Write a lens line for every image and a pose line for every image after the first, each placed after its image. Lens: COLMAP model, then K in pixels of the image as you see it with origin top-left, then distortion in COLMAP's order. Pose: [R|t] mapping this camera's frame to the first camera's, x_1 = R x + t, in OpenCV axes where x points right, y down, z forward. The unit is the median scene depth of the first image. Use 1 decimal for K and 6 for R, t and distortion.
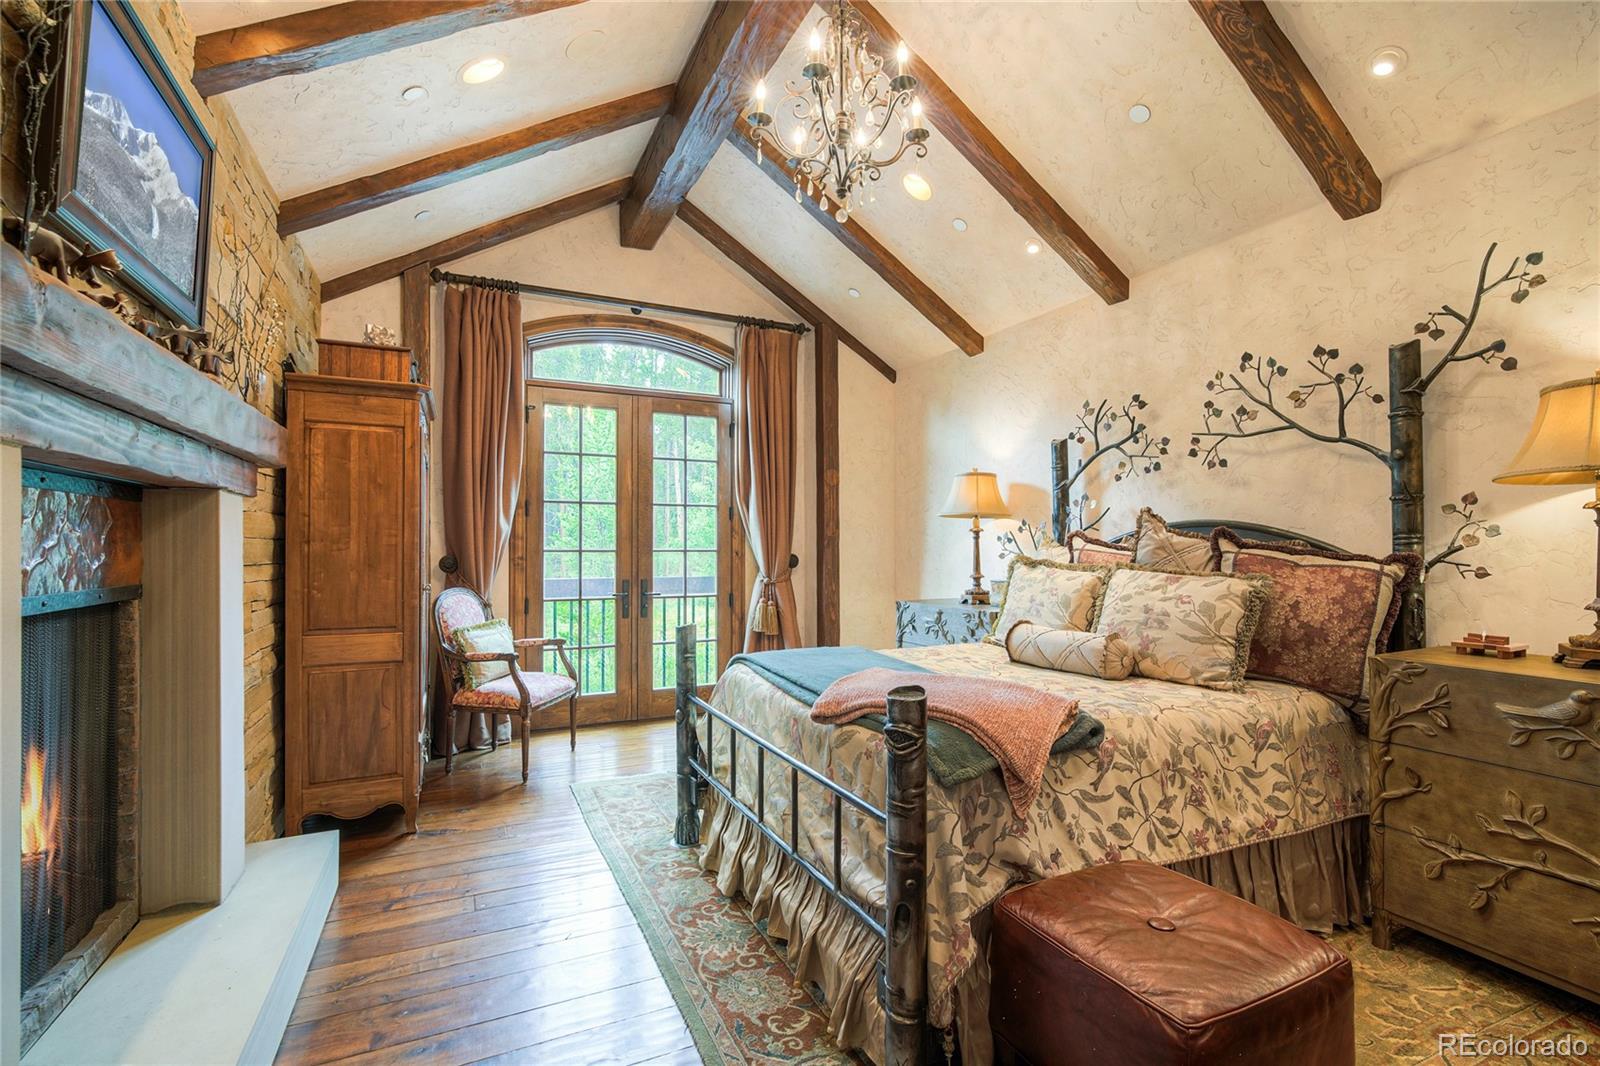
lens RADIAL K [[719.8, 0, 799.6], [0, 719.8, 537.6], [0, 0, 1]] dist [-0.009551, 0.003458]
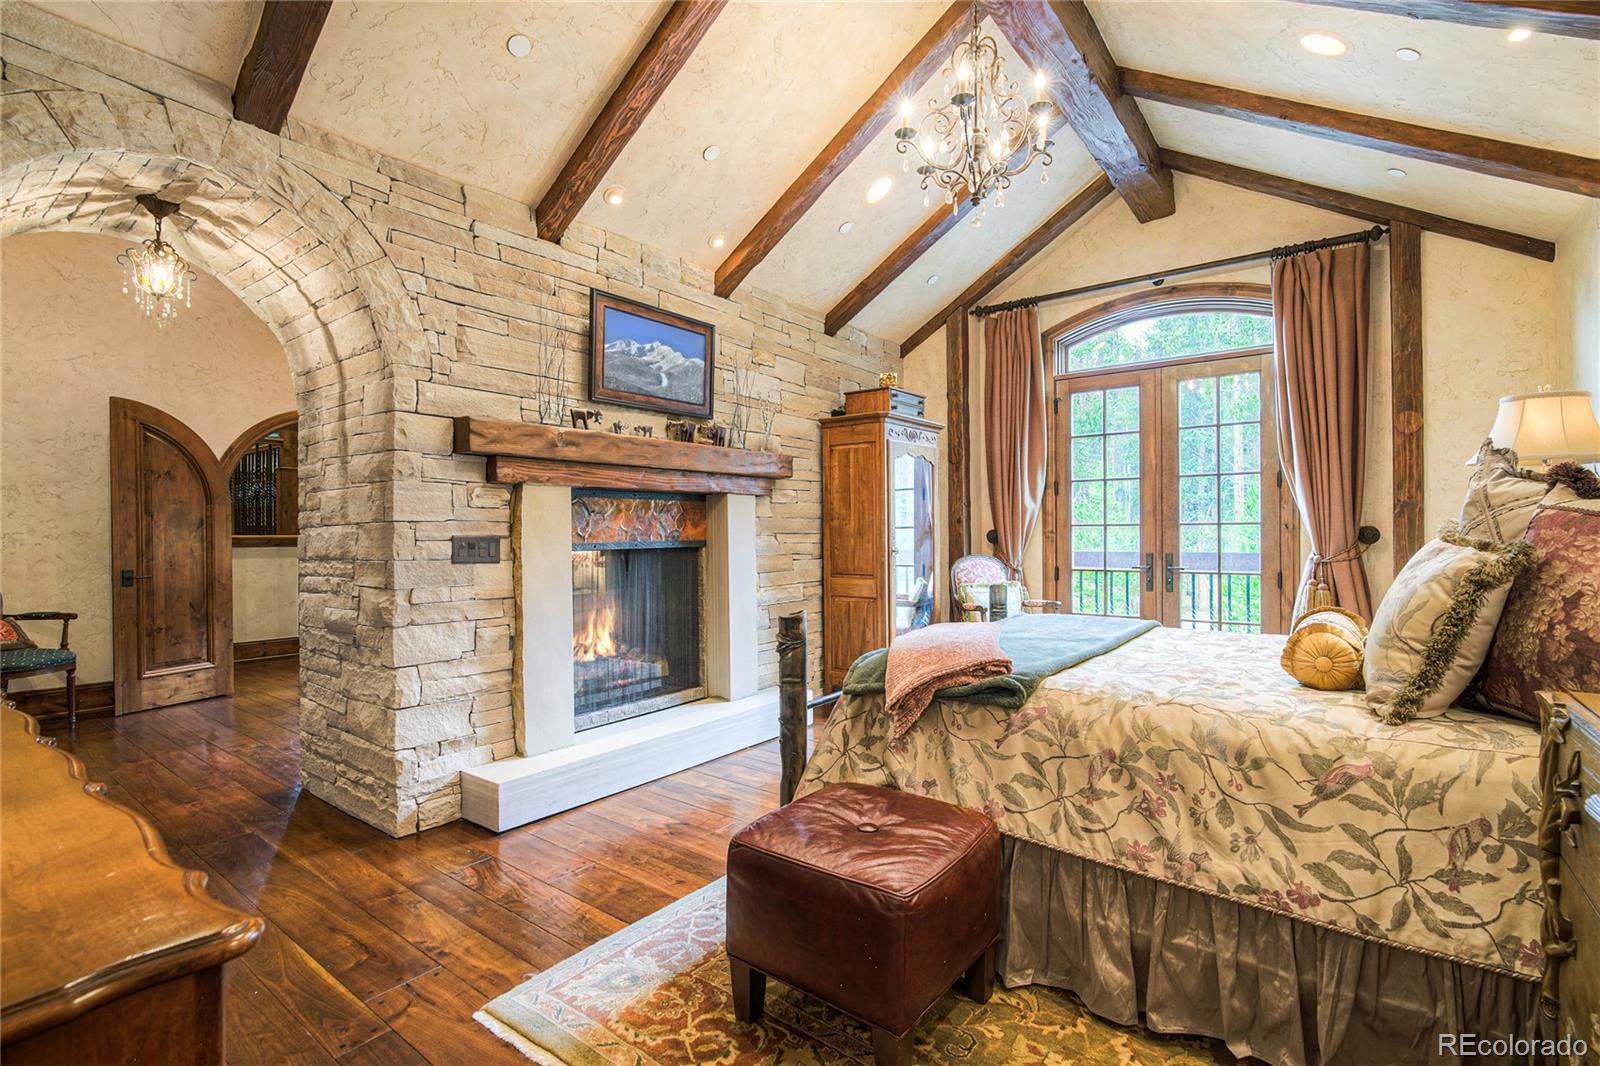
lens RADIAL K [[719.8, 0, 804.1], [0, 719.8, 529.8], [0, 0, 1]] dist [-0.009551, 0.003458]
pose [[0.459984, -0.006624, -0.887902, 0.673056], [0.020165, 0.999792, 0.002988, 0.020443], [0.887698, -0.019279, 0.460022, 0.167876]]
